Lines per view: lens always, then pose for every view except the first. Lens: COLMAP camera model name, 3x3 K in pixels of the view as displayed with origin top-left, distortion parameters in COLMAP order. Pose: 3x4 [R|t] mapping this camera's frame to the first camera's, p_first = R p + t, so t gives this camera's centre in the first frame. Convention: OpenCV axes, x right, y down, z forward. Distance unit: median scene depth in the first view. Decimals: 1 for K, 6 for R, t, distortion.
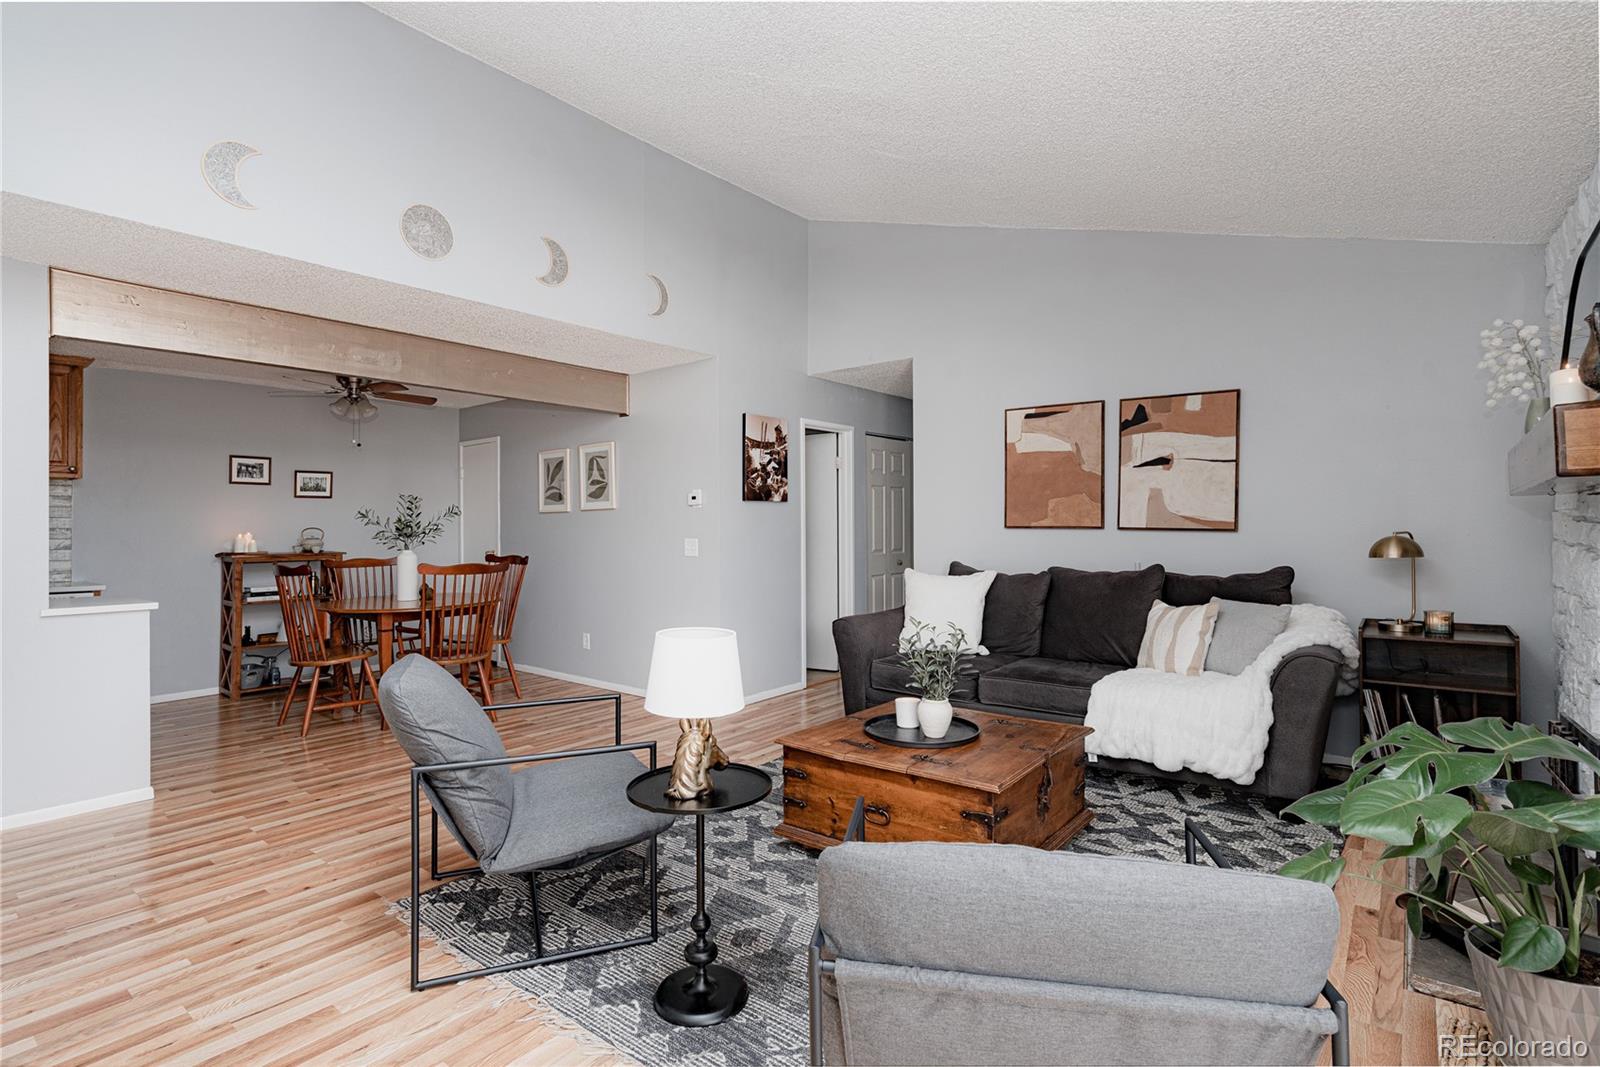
lens RADIAL K [[762.1, 0, 803.3], [0, 762.1, 528.5], [0, 0, 1]] dist [-0.001997, -0.000681]
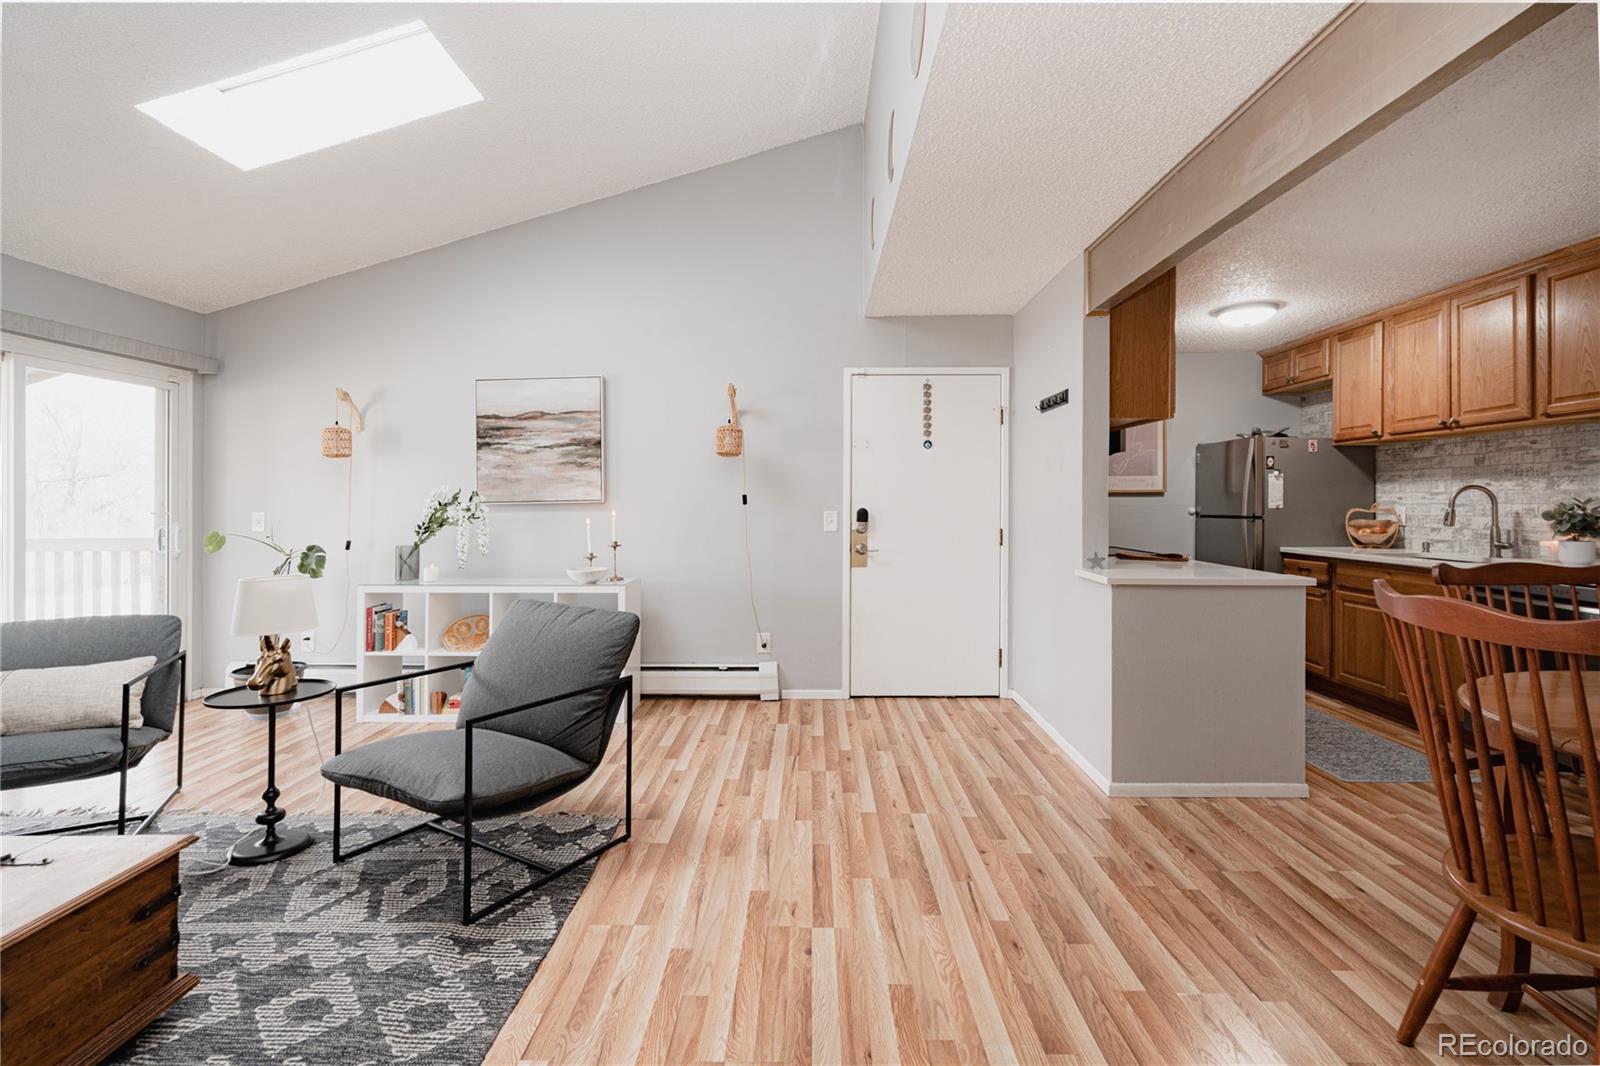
lens RADIAL K [[713.7, 0, 801.9], [0, 713.7, 498.4], [0, 0, 1]] dist [-0.000873, 0.000201]
pose [[-0.790017, 0.008064, -0.613032, -0.050700], [0.009357, 0.999956, 0.001094, 0.000738], [0.613013, -0.004872, -0.790058, 1.197365]]
